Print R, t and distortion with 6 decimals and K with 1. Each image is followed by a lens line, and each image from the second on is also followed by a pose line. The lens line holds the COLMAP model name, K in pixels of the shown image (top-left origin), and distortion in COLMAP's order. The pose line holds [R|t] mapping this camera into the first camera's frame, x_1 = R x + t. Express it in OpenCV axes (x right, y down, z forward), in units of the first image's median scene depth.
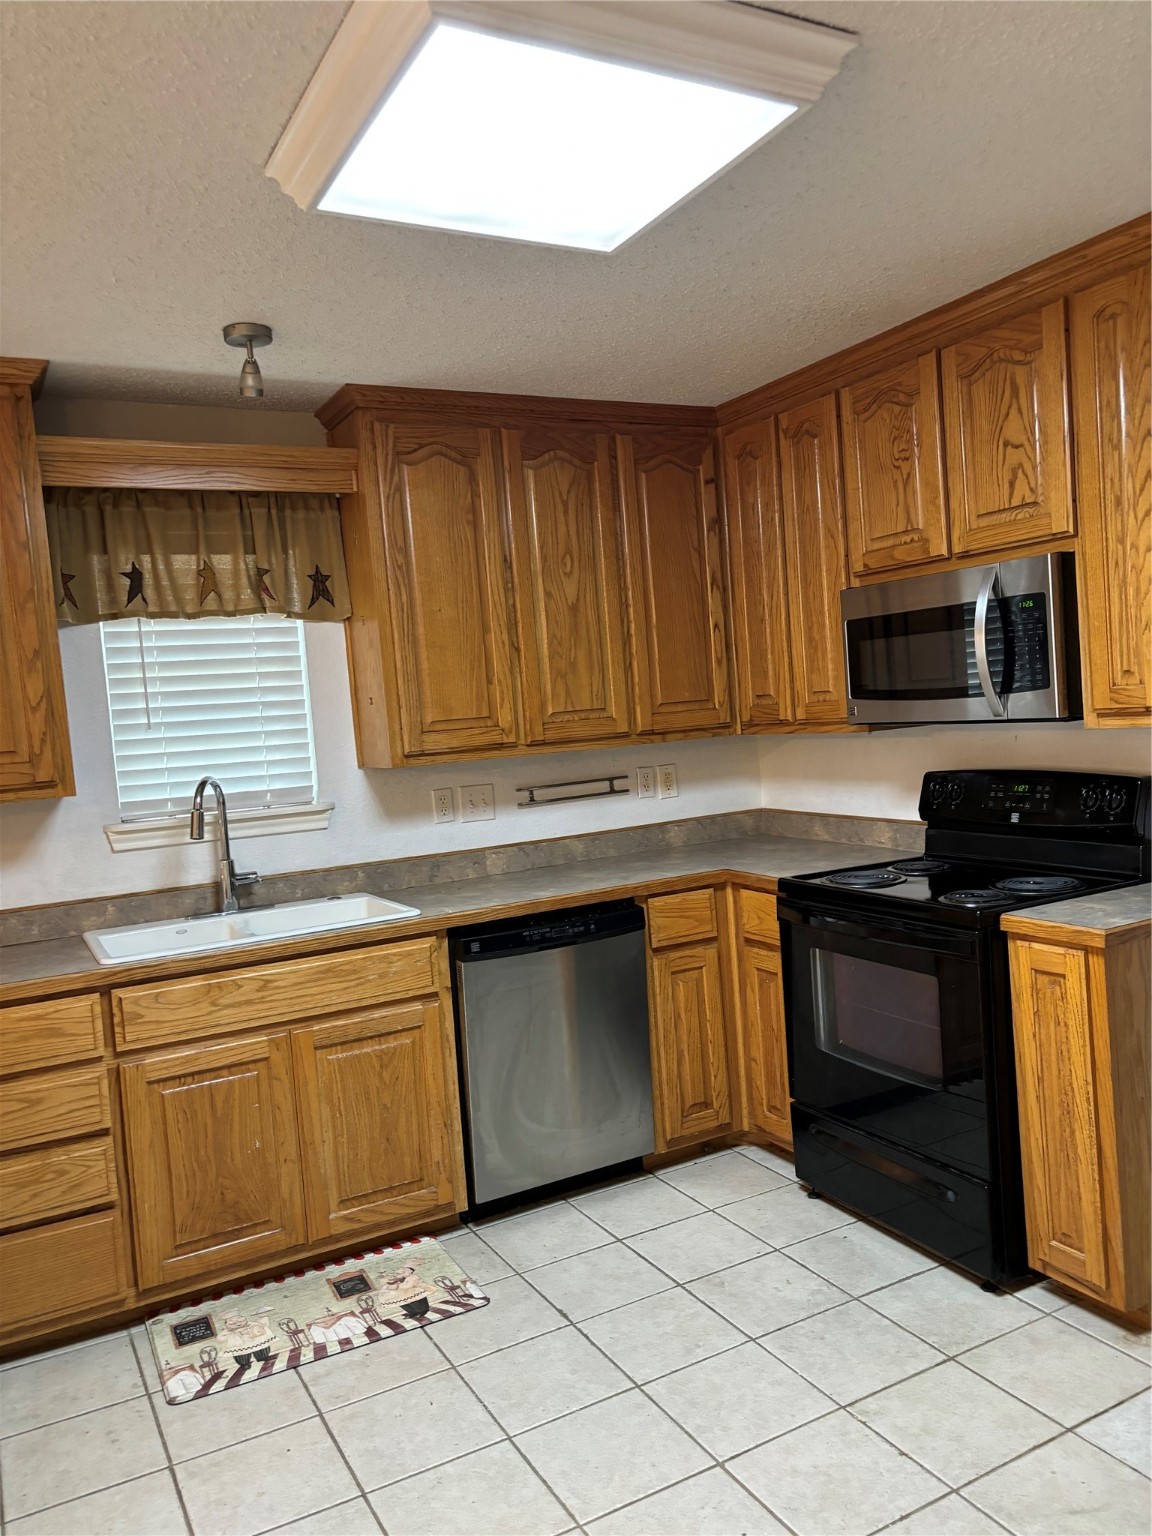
lens RADIAL K [[1155.3, 0, 568.0], [0, 1155.3, 770.8], [0, 0, 1]] dist [0.051584, -0.016383]
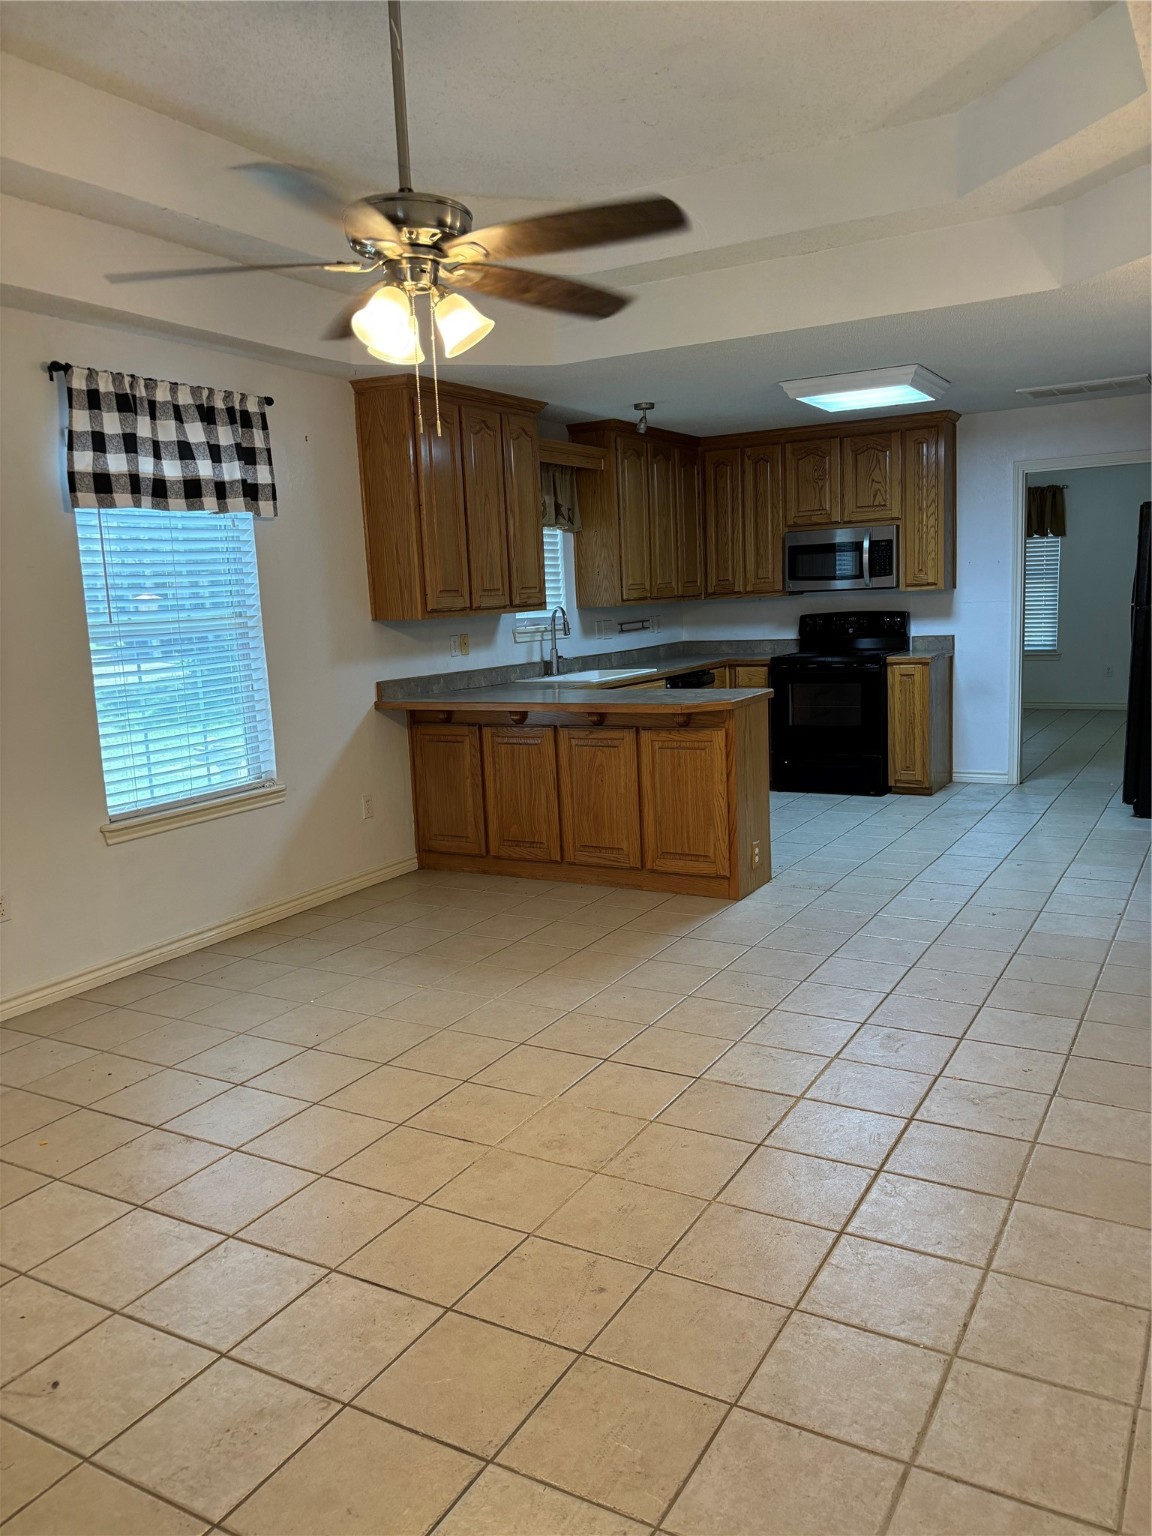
lens RADIAL K [[1155.3, 0, 585.0], [0, 1155.3, 776.8], [0, 0, 1]] dist [0.051584, -0.016383]
pose [[0.847991, -0.049715, 0.527673, -1.345120], [0.014603, 0.997405, 0.070503, 0.160388], [-0.529809, -0.052080, 0.846517, -0.762966]]
